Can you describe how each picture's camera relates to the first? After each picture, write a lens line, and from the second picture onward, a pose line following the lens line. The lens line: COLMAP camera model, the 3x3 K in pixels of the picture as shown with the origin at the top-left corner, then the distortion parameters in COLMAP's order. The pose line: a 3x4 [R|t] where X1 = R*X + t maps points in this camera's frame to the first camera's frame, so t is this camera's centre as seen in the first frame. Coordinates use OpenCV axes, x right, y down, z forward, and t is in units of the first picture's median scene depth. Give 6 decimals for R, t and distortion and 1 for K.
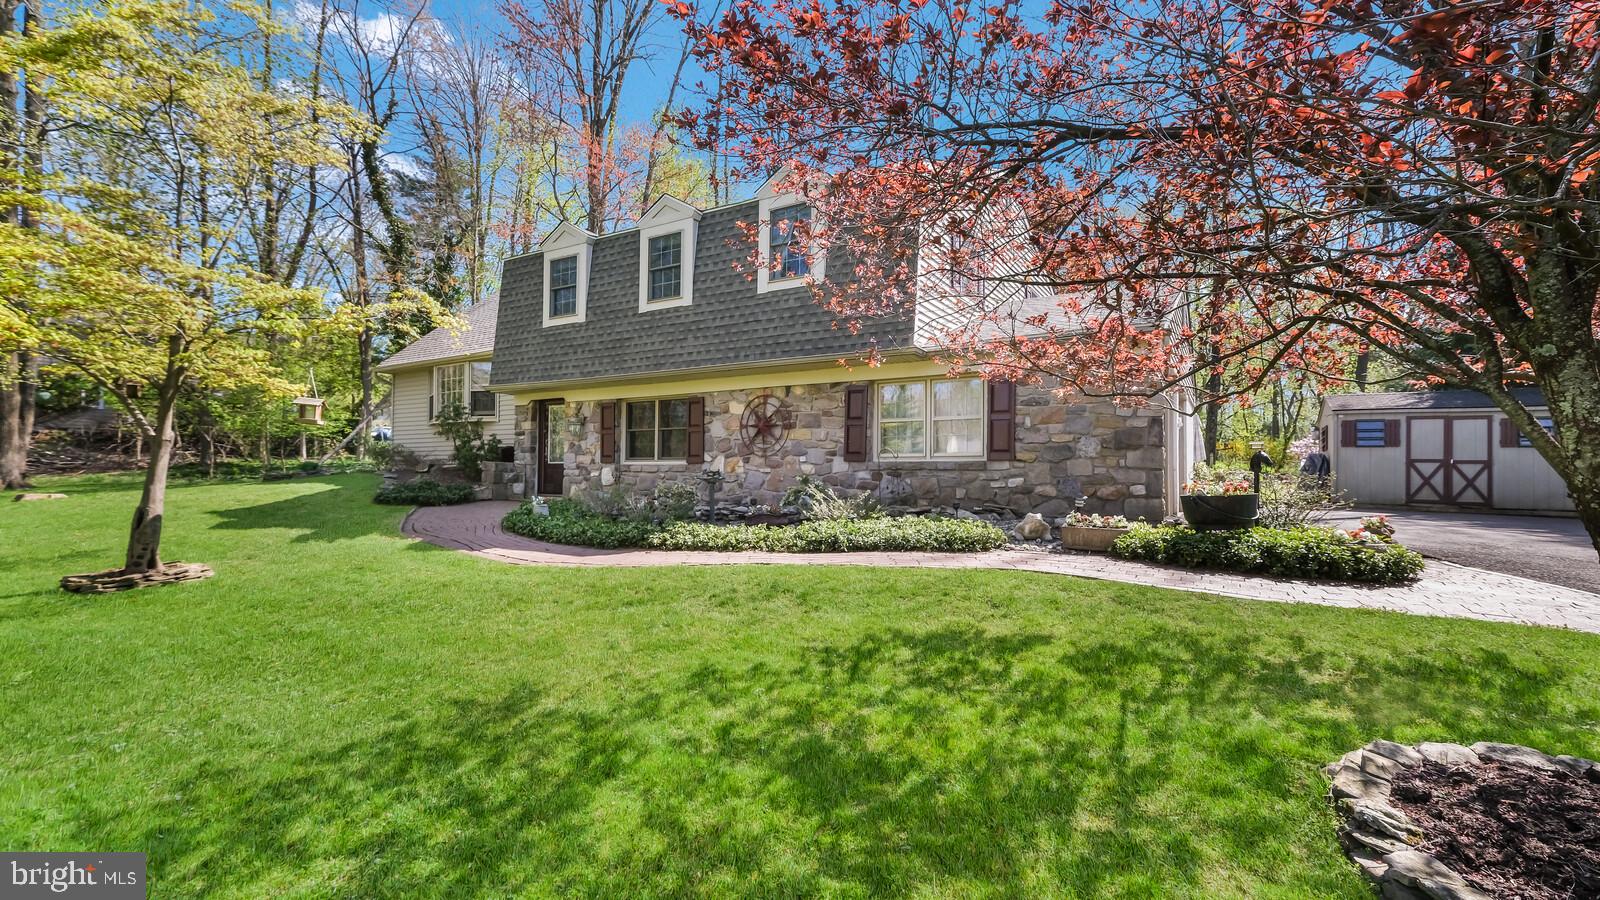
lens RADIAL K [[679.0, 0, 800.0], [0, 679.0, 450.0], [0, 0, 1]] dist [0.000585, 0.000139]
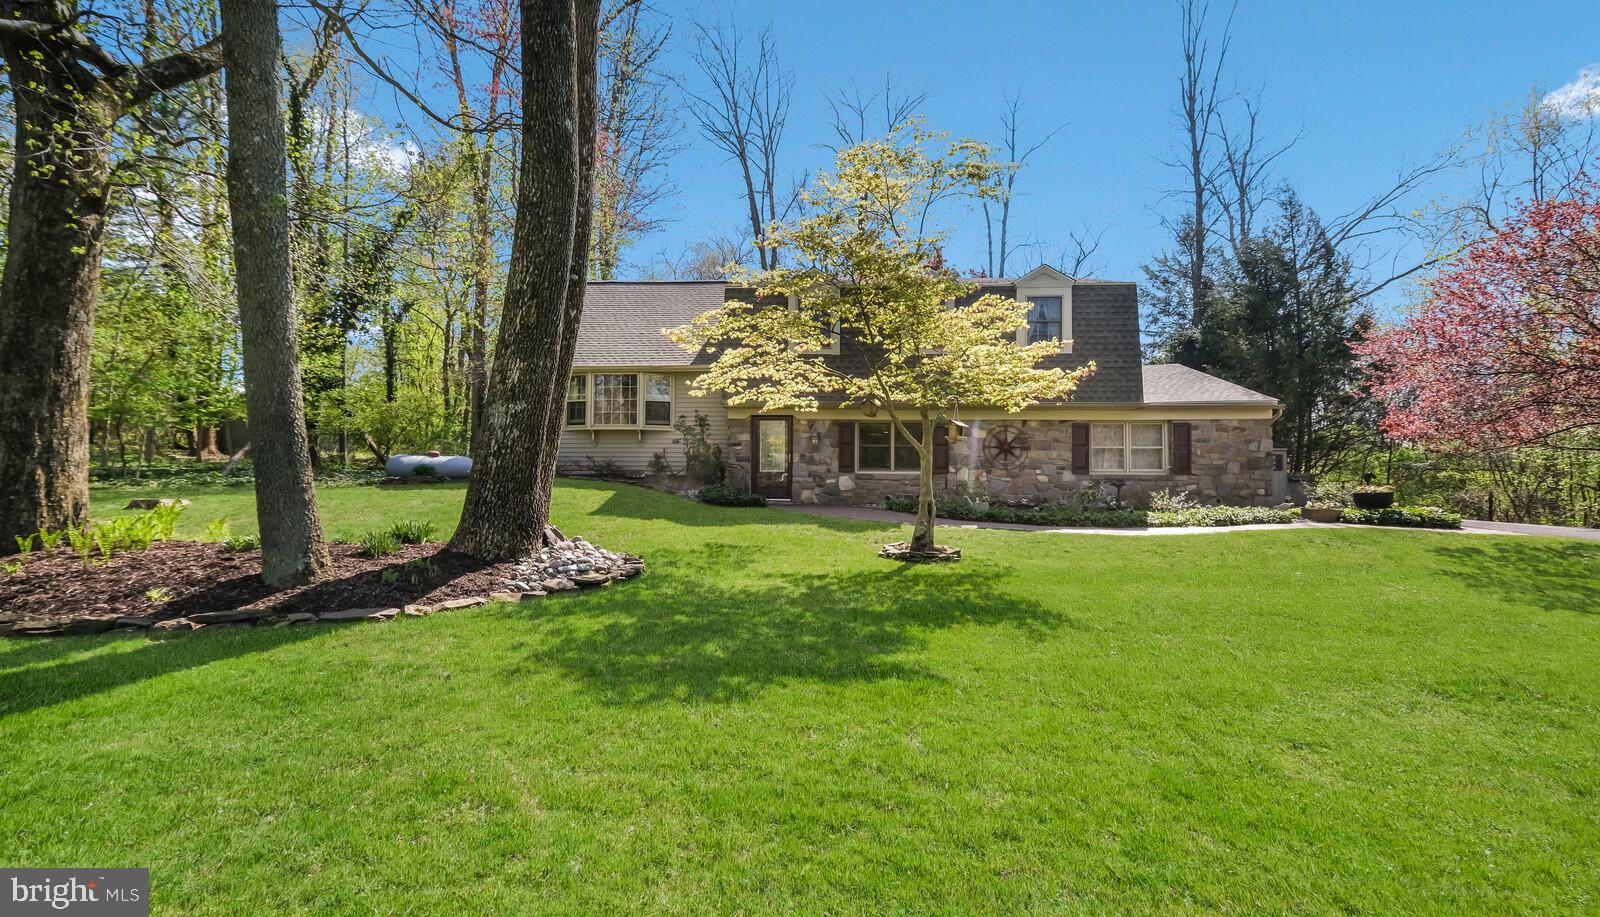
lens RADIAL K [[665.3, 0, 800.0], [0, 665.3, 458.5], [0, 0, 1]] dist [0.024590, 0.000024]
pose [[0.884026, 0.026054, 0.466711, -1.063126], [-0.021073, 0.999652, -0.015889, 0.017916], [-0.466962, 0.004212, 0.884267, -0.011678]]
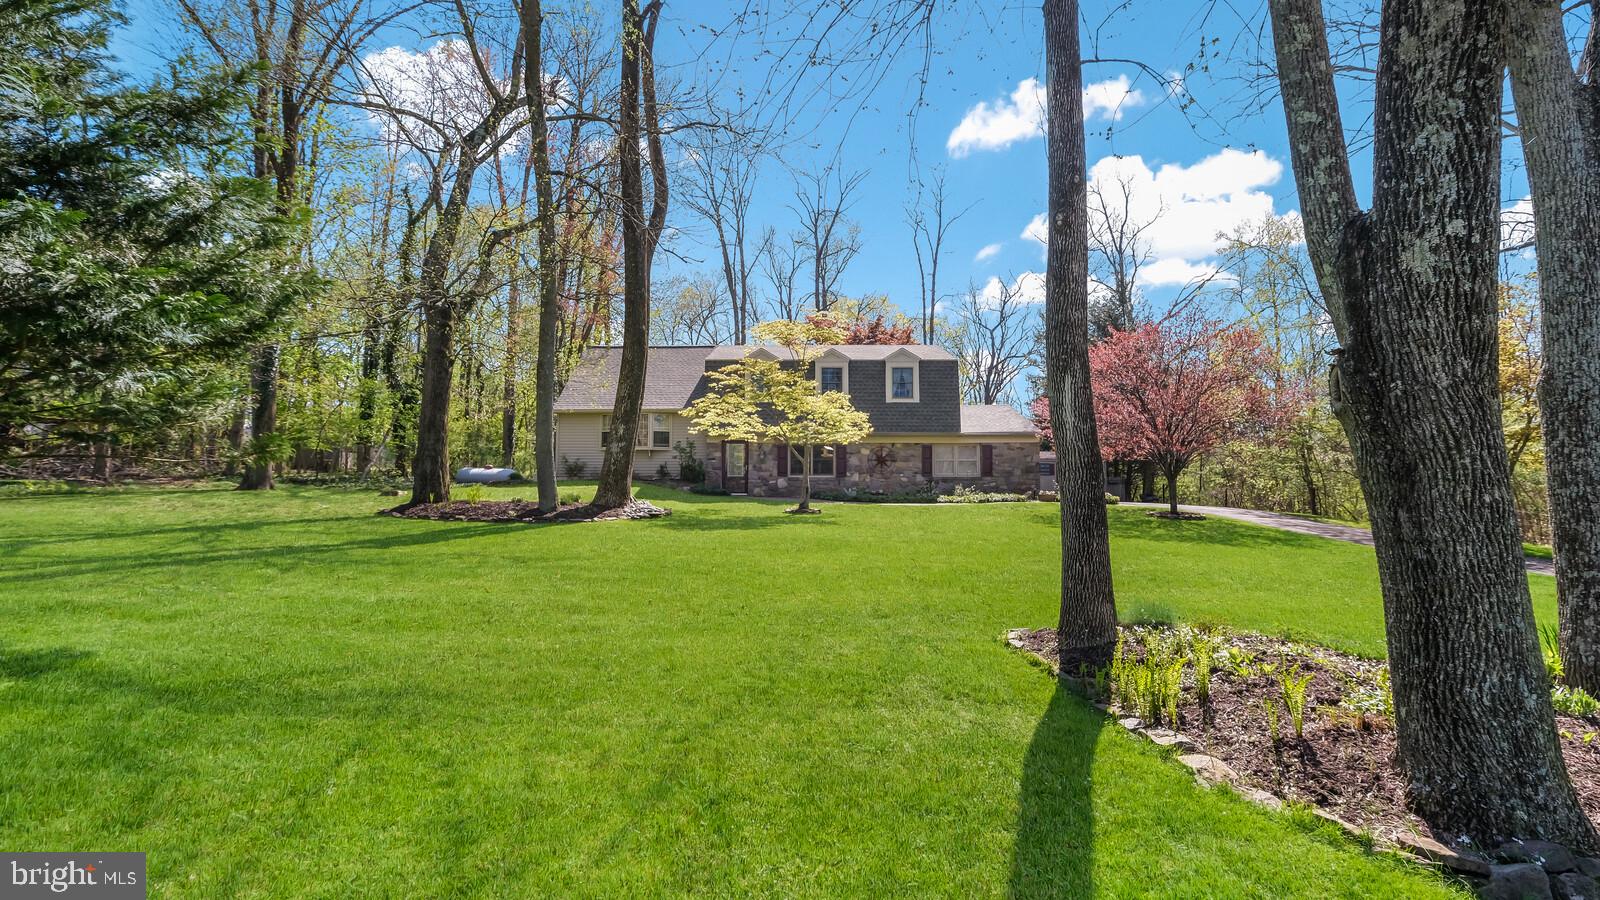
lens RADIAL K [[700.4, 0, 810.8], [0, 700.4, 433.6], [0, 0, 1]] dist [0.000539, 0.000026]
pose [[0.861059, 0.050522, 0.505989, -1.421149], [-0.015237, 0.997169, -0.073636, 0.050586], [-0.508277, 0.055695, 0.859391, -0.863473]]
